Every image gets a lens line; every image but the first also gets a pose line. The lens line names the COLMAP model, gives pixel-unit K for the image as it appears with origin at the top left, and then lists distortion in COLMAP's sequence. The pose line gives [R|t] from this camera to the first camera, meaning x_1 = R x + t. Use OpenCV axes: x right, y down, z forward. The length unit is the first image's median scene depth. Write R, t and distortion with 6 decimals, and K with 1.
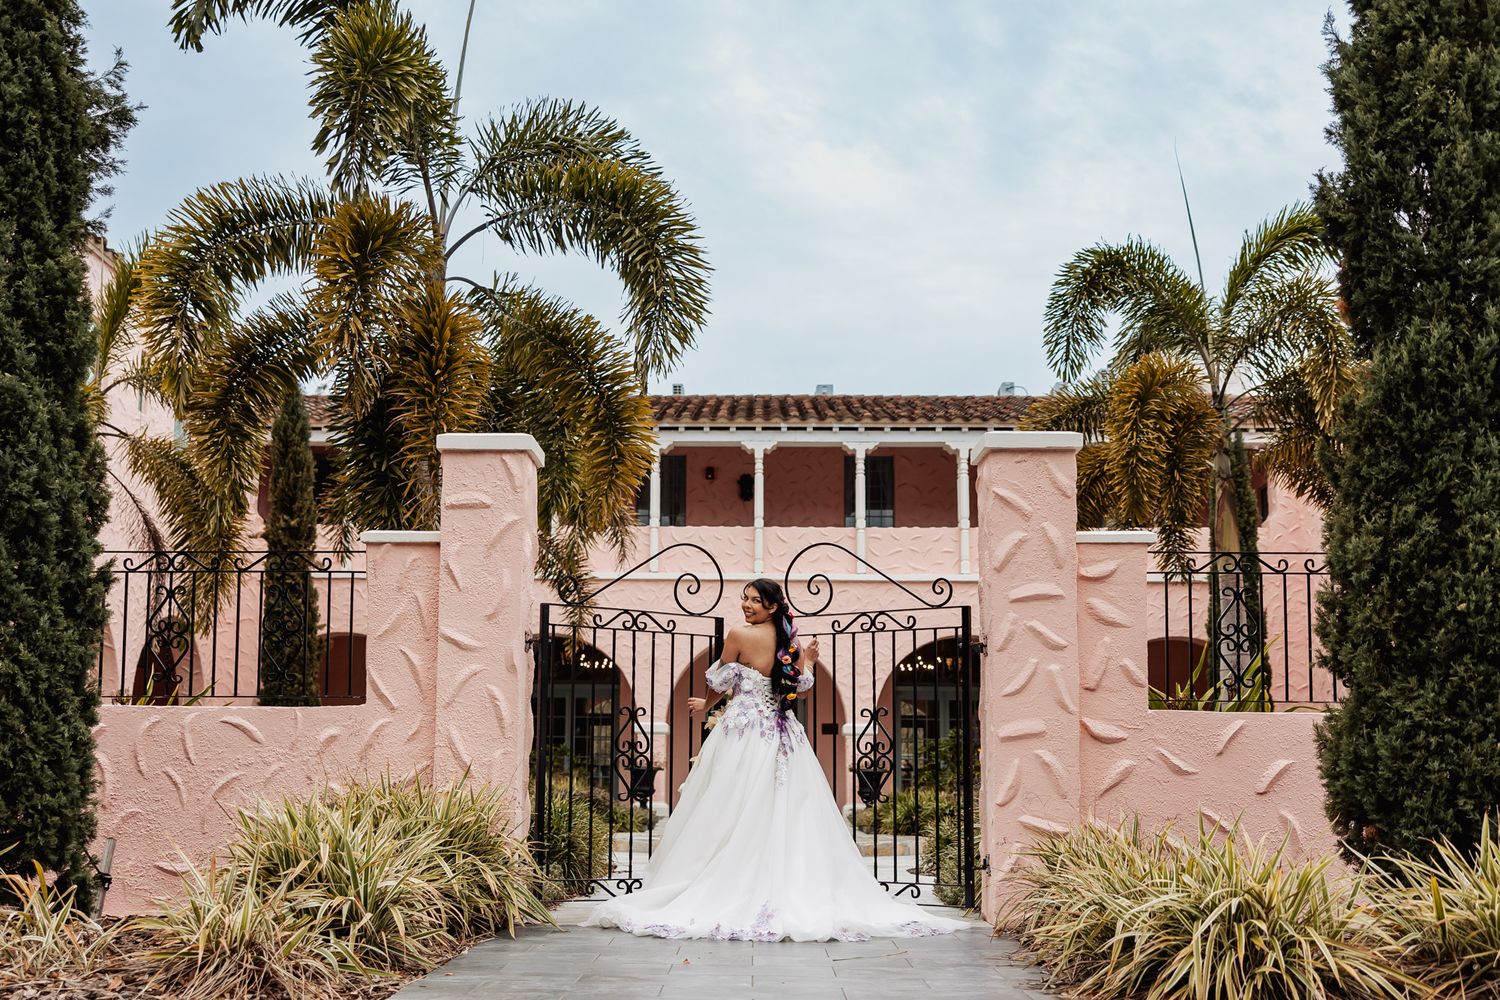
lens RADIAL K [[1846.2, 0, 750.0], [0, 1846.2, 500.0], [0, 0, 1]] dist [0.000494, 0.000357]
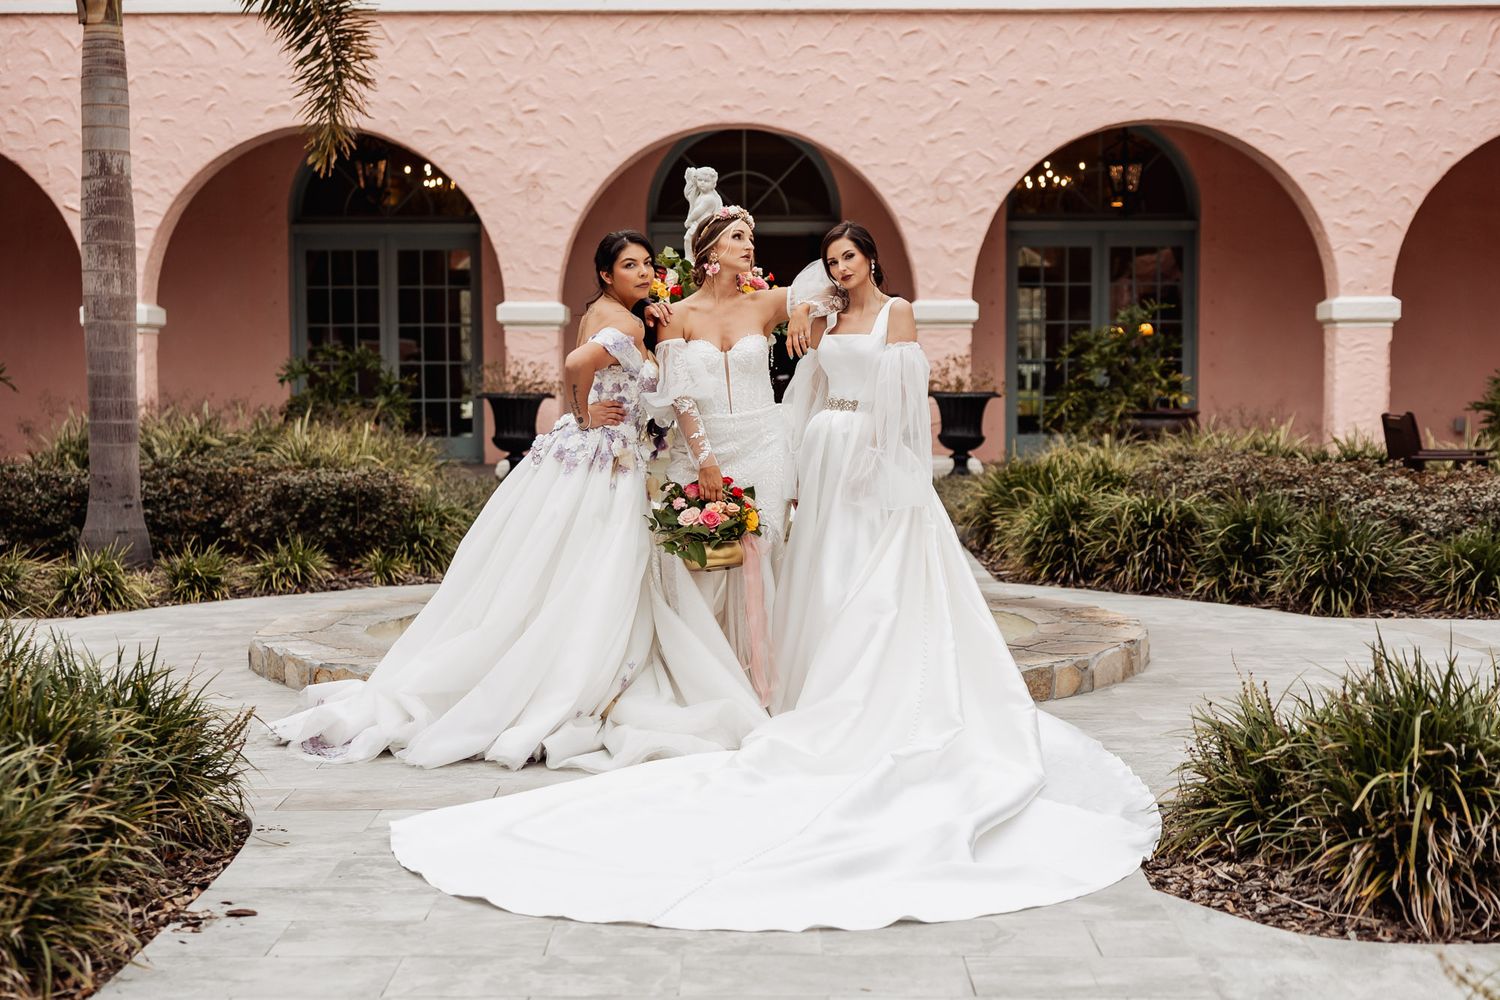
lens RADIAL K [[2245.1, 0, 750.0], [0, 2245.1, 500.0], [0, 0, 1]] dist [0.017982, 0.021405]
pose [[0.999921, -0.010458, -0.007027, 0.010033], [0.011794, 0.973129, 0.229960, 0.033452], [0.004434, -0.230024, 0.973175, 0.387569]]
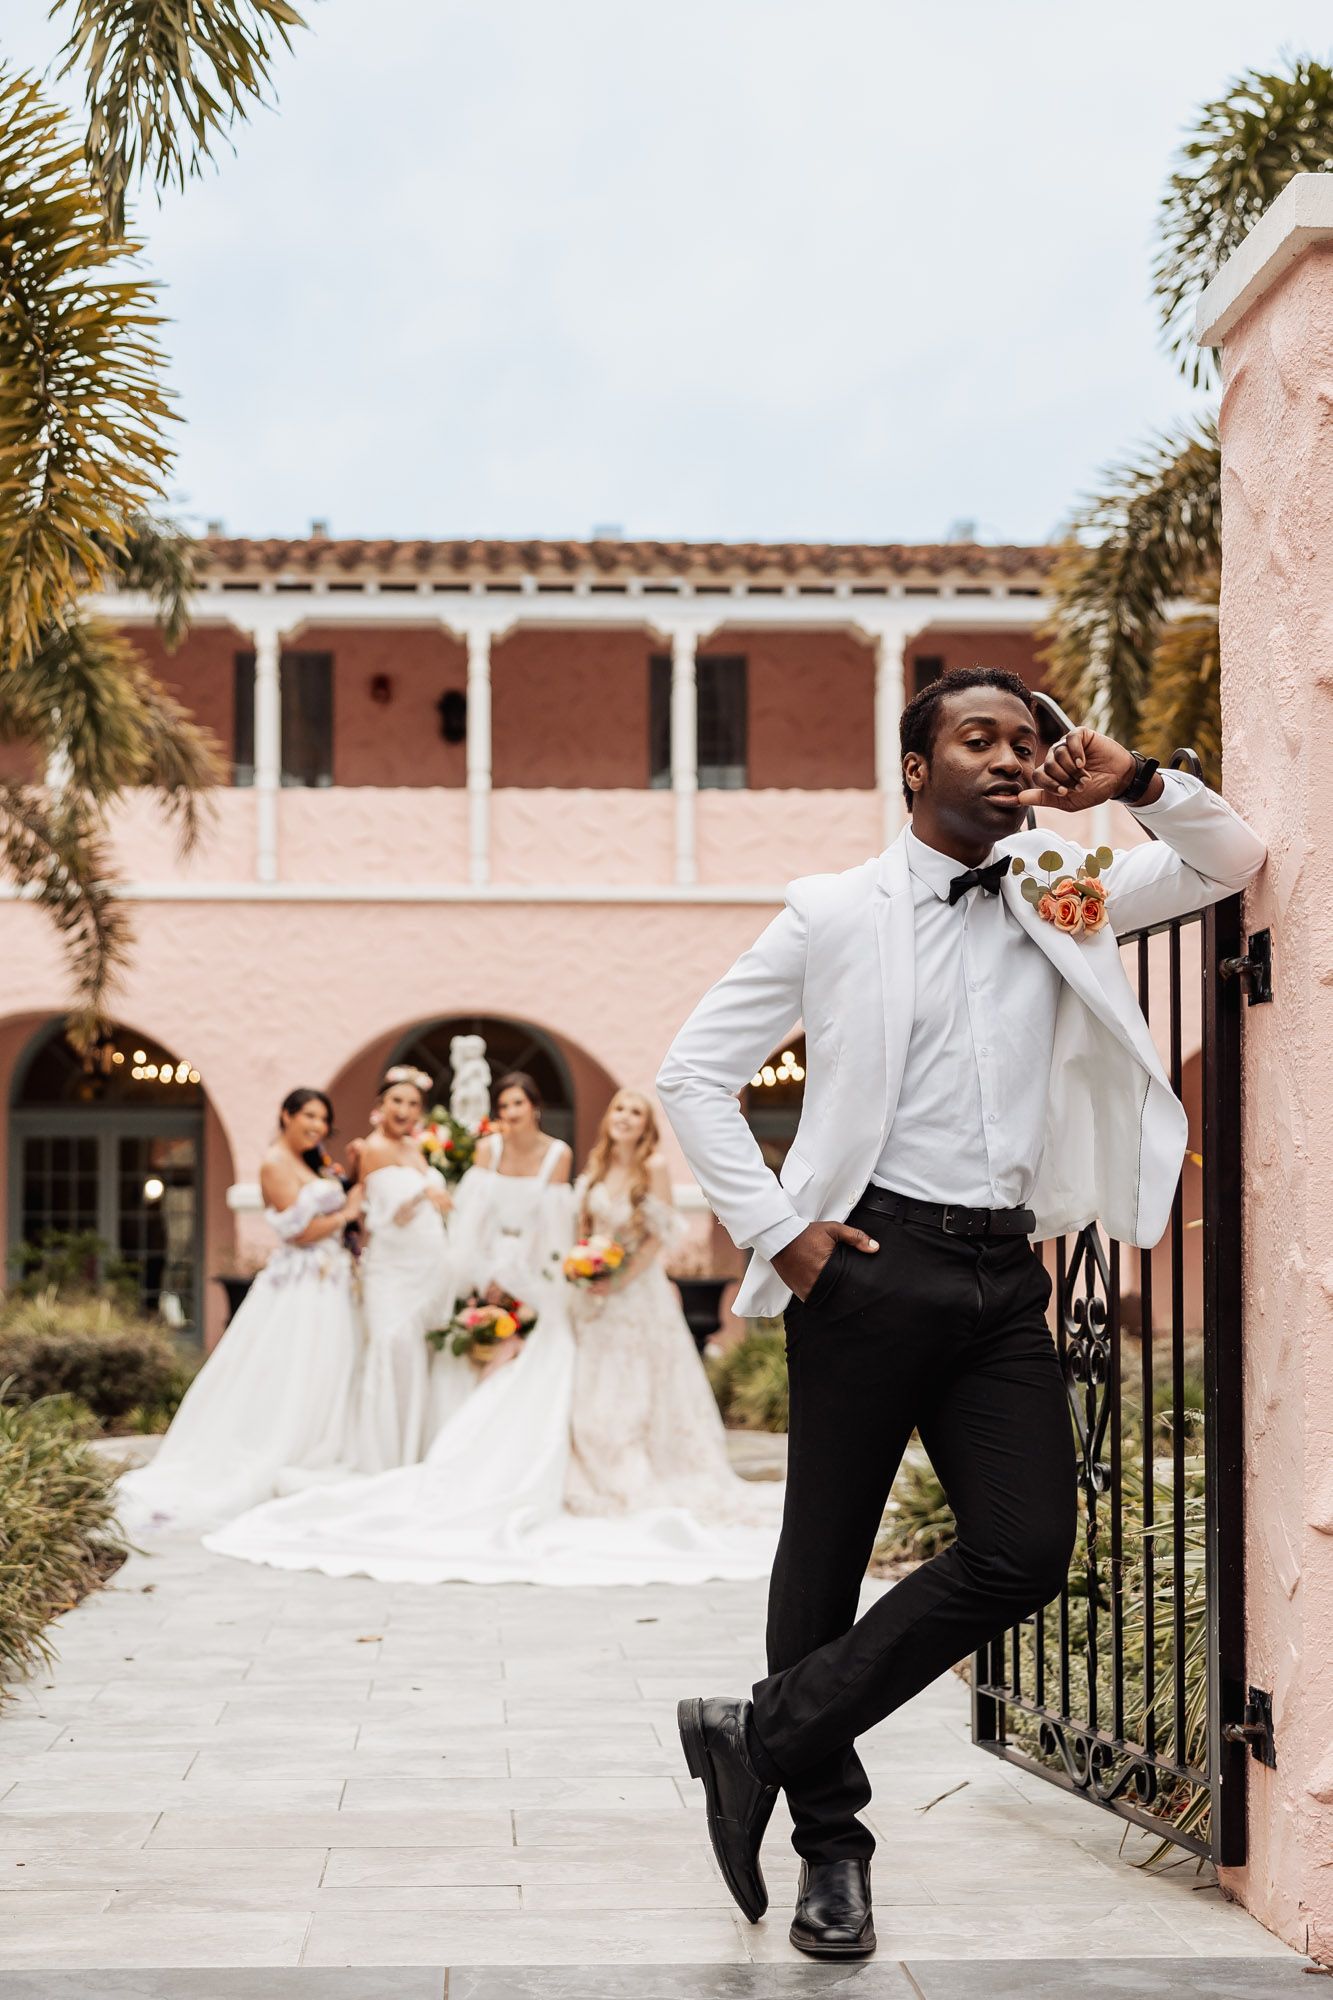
lens RADIAL K [[2558.0, 0, 666.5], [0, 2558.0, 1000.0], [0, 0, 1]] dist [0.004033, 0.023246]
pose [[0.997232, -0.003622, 0.074268, 0.003785], [-0.000654, 0.998346, 0.057481, 0.031511], [-0.074353, -0.057371, 0.995580, 0.313114]]
